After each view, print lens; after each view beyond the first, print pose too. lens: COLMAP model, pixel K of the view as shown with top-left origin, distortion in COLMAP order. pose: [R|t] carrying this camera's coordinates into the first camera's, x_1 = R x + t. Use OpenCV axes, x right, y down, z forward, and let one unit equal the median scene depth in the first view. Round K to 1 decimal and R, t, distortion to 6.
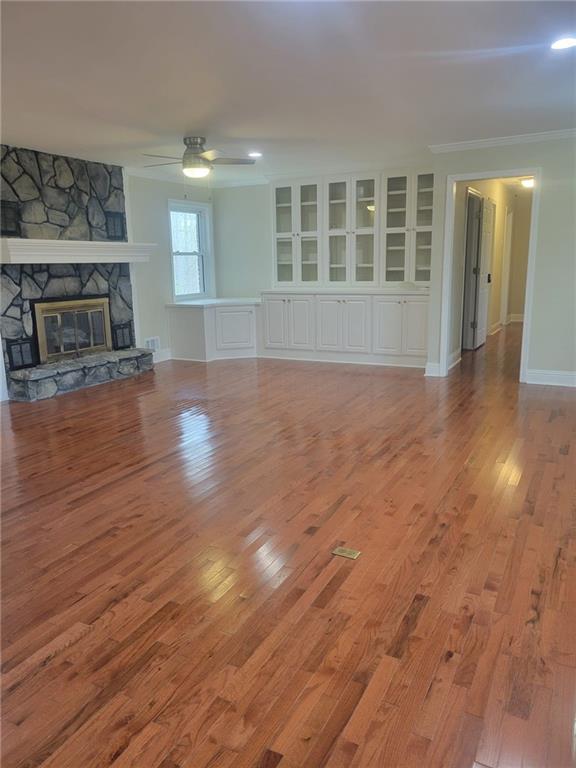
lens RADIAL K [[575.6, 0, 281.4], [0, 575.6, 379.2], [0, 0, 1]] dist [0.045327, -0.028859]
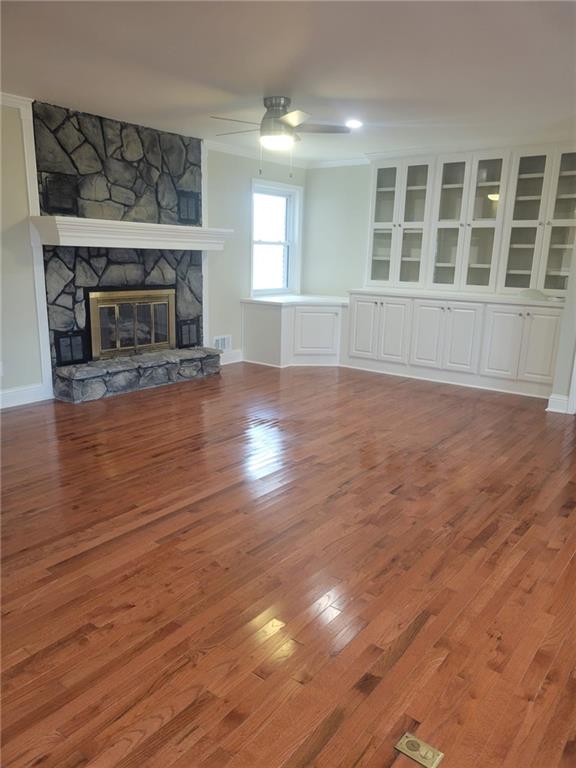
lens RADIAL K [[575.6, 0, 276.6], [0, 575.6, 392.5], [0, 0, 1]] dist [0.045327, -0.028859]
pose [[0.982624, 0.085670, -0.164656, 0.011479], [-0.079641, 0.995901, 0.042886, -0.028762], [0.167655, -0.029027, 0.985418, 0.128151]]
